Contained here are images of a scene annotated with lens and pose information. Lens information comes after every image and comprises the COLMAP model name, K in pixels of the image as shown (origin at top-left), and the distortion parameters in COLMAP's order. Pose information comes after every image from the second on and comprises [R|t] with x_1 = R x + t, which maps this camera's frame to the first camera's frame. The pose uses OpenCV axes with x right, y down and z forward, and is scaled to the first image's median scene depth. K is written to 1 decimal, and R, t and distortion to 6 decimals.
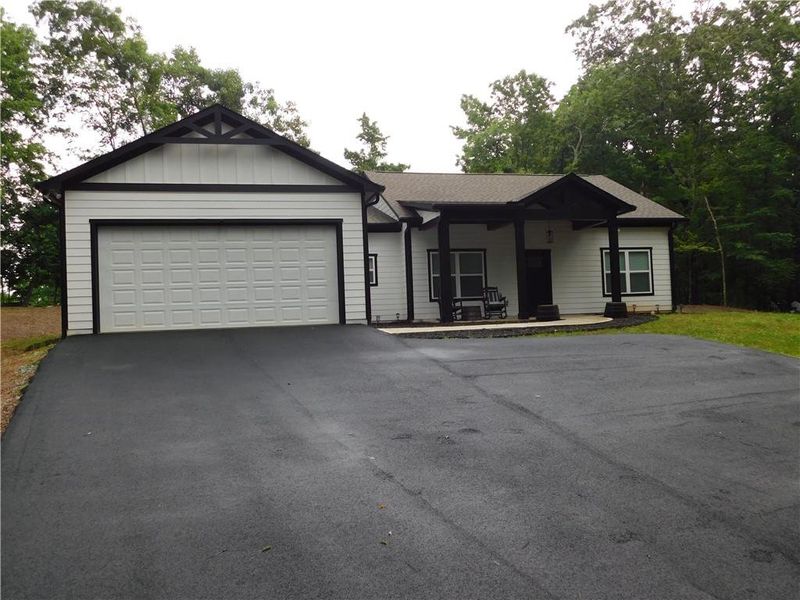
lens RADIAL K [[704.3, 0, 400.0], [0, 704.3, 300.0], [0, 0, 1]] dist [-0.011656, -0.010584]
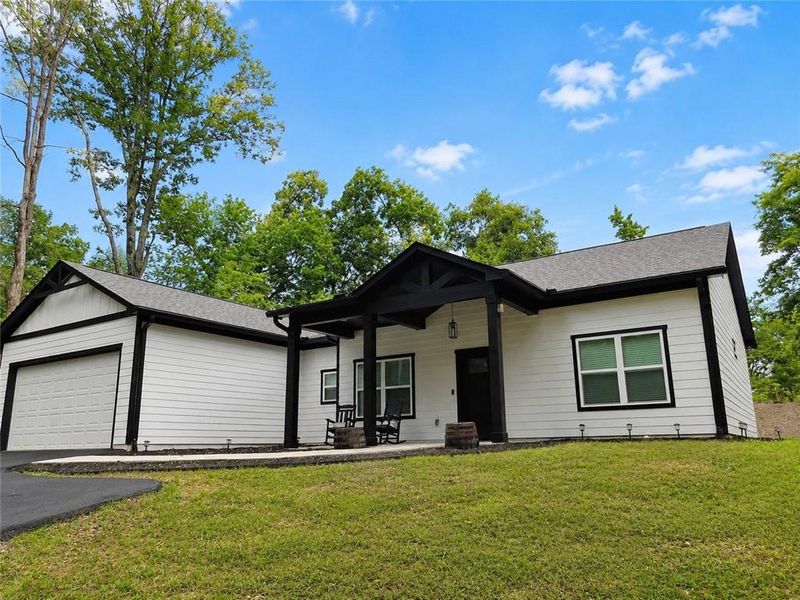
lens RADIAL K [[596.7, 0, 400.0], [0, 596.7, 300.0], [0, 0, 1]] dist [-0.002445, 0.006802]
pose [[0.681890, -0.147098, -0.716511, 0.341731], [0.017565, 0.982581, -0.185005, -0.003763], [0.731244, 0.113567, 0.672596, 0.294698]]
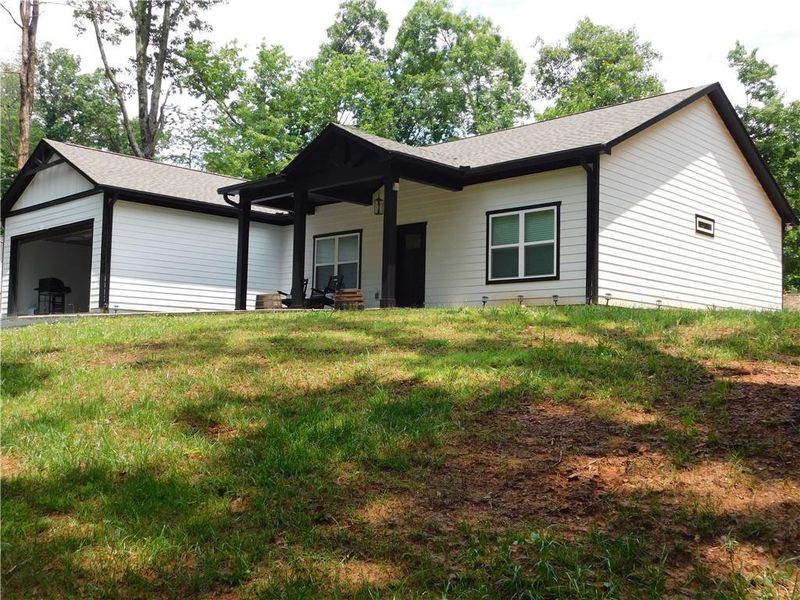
lens RADIAL K [[846.3, 0, 399.1], [0, 846.3, 286.3], [0, 0, 1]] dist [0.005113, 0.005320]
pose [[0.527166, -0.027397, -0.849321, 0.544959], [-0.007361, 0.999295, -0.036804, 0.016062], [0.849730, 0.025654, 0.526593, 0.295926]]
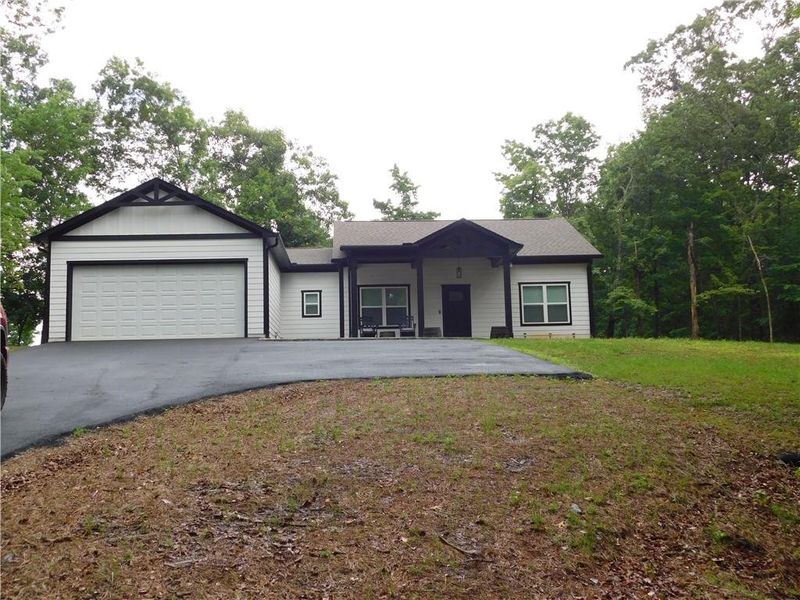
lens RADIAL K [[846.3, 0, 399.1], [0, 846.3, 286.3], [0, 0, 1]] dist [0.005113, 0.005320]
pose [[0.981623, -0.014233, -0.190298, 0.208509], [-0.005148, 0.994877, -0.100966, 0.040592], [0.190760, 0.100090, 0.976521, -0.207966]]
